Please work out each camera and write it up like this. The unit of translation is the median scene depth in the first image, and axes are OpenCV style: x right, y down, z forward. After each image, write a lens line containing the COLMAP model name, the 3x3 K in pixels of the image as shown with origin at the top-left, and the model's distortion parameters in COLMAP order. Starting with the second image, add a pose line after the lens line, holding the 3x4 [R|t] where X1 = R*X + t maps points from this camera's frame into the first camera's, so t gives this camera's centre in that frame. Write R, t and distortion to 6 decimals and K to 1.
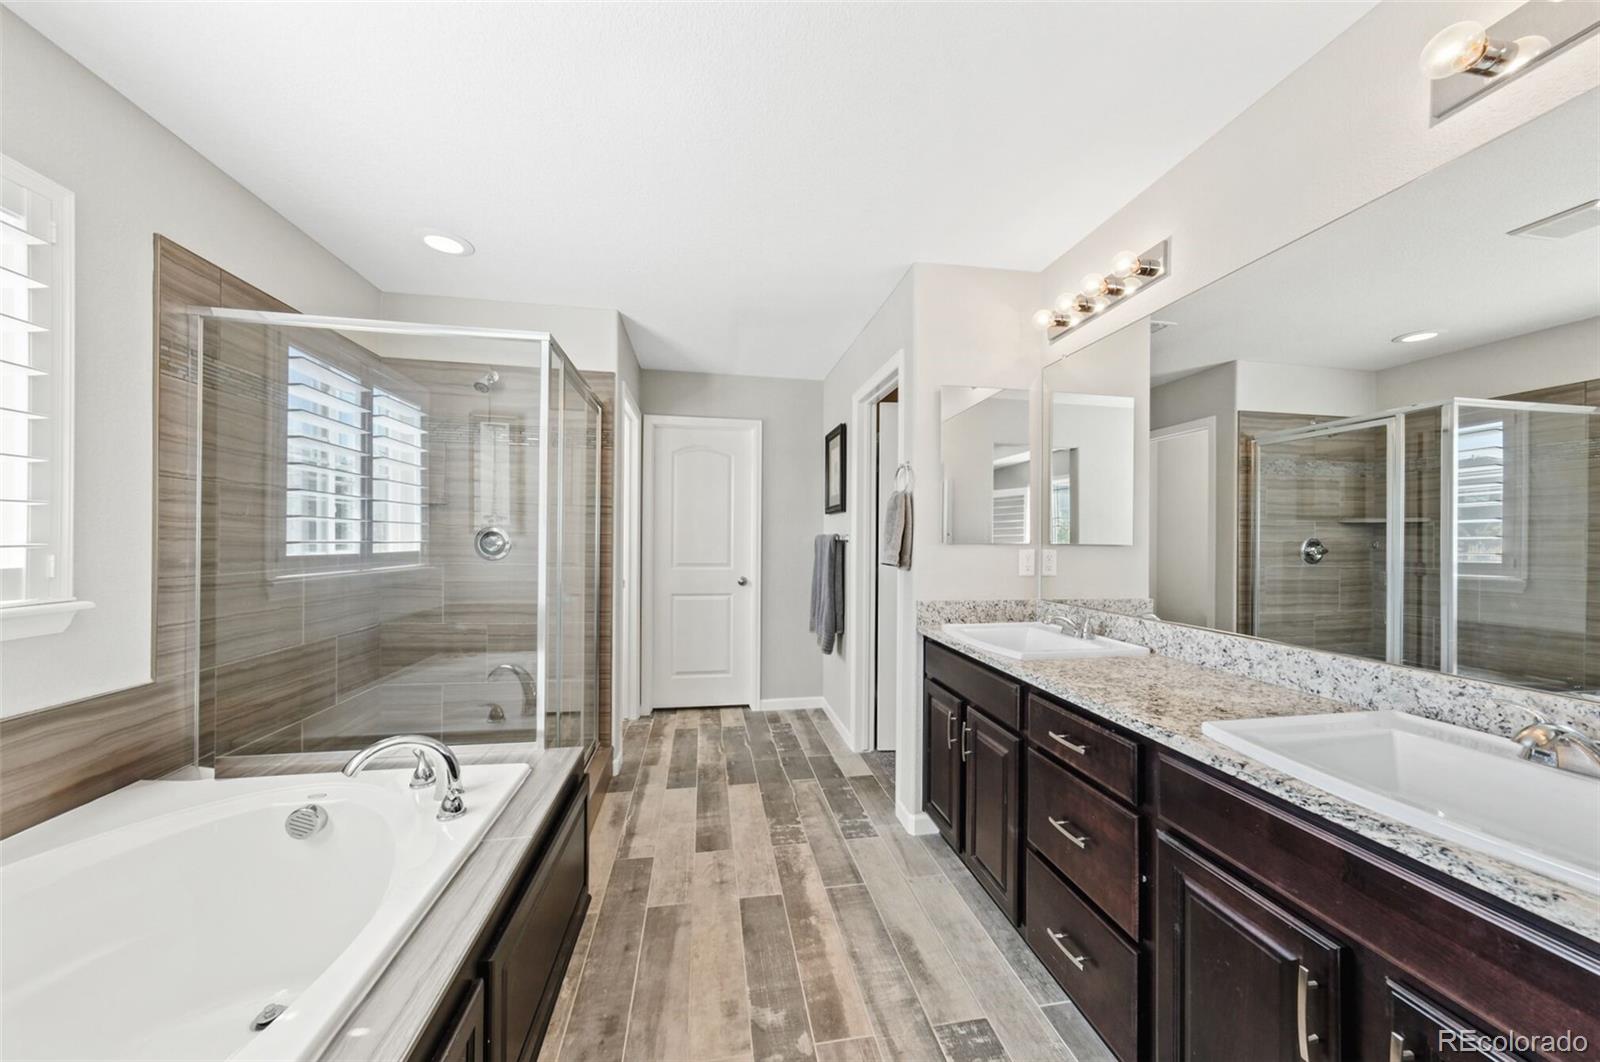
lens RADIAL K [[554.6, 0, 809.9], [0, 554.6, 541.3], [0, 0, 1]] dist [-0.000355, 0.000046]
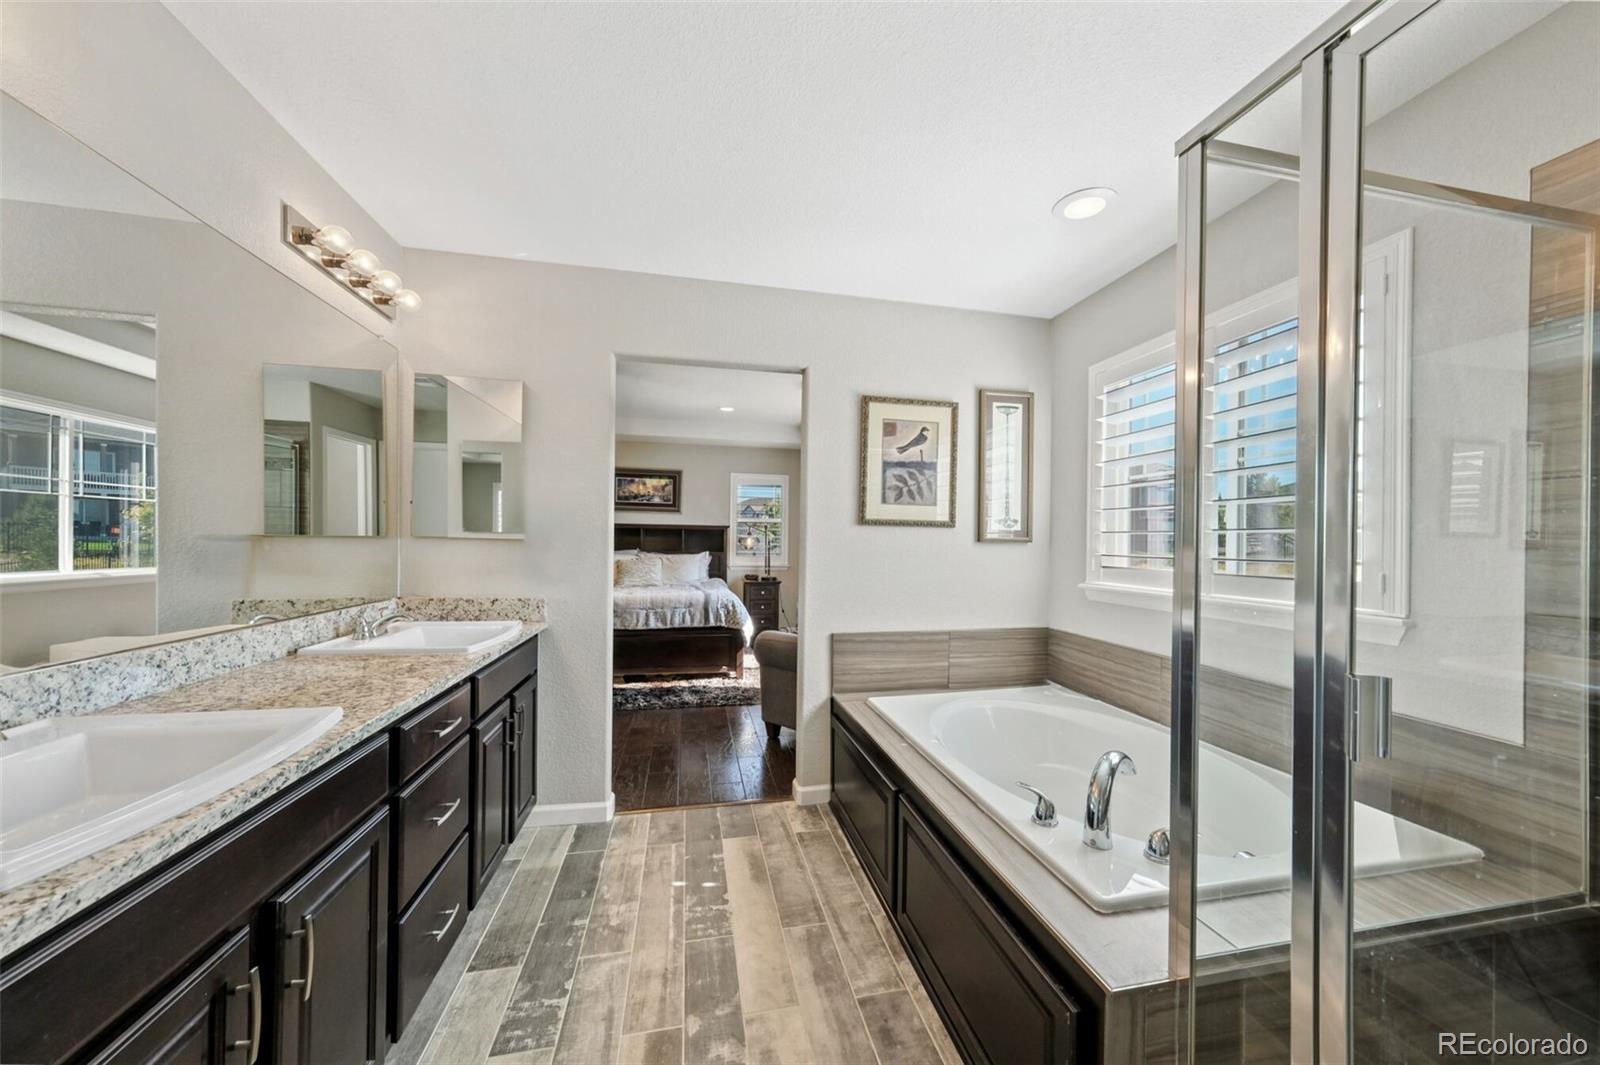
lens RADIAL K [[554.6, 0, 809.9], [0, 554.6, 542.8], [0, 0, 1]] dist [-0.000355, 0.000046]
pose [[-0.998886, -0.026577, -0.038997, -0.139669], [-0.026698, 0.999640, 0.002578, -0.006142], [0.038914, 0.003616, -0.999236, 1.740394]]
